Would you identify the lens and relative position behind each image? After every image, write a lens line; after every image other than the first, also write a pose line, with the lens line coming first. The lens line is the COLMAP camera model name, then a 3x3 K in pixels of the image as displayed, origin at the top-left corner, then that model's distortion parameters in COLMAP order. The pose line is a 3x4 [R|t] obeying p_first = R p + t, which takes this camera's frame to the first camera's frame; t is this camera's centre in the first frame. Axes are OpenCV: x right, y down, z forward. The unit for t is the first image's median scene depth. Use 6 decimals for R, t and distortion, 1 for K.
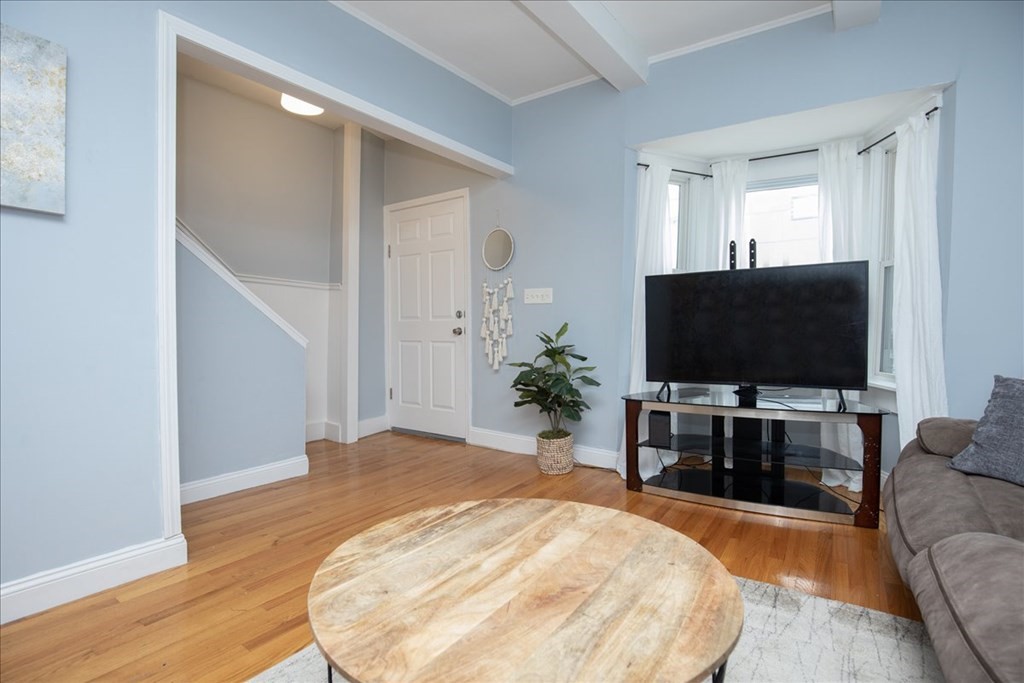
lens RADIAL K [[468.1, 0, 511.0], [0, 468.1, 345.4], [0, 0, 1]] dist [-0.019413, 0.002005]
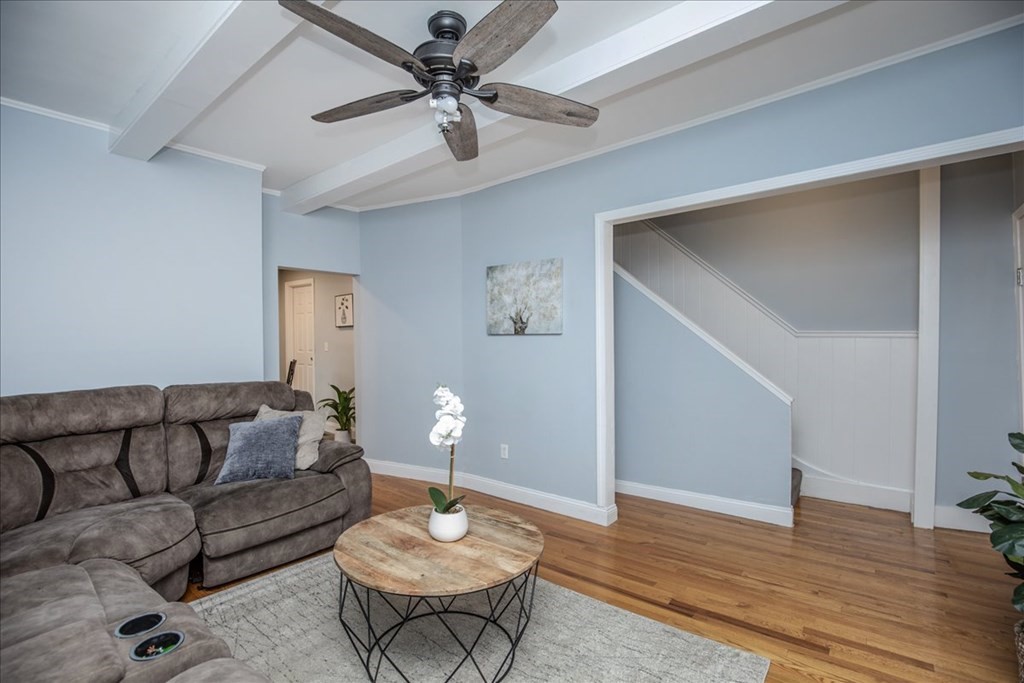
lens RADIAL K [[468.1, 0, 512.1], [0, 468.1, 345.8], [0, 0, 1]] dist [-0.019413, 0.002005]
pose [[-0.043018, -0.004490, -0.999064, 1.403768], [-0.025575, 0.999667, -0.003392, -0.237487], [0.998747, 0.025405, -0.043118, 0.976220]]
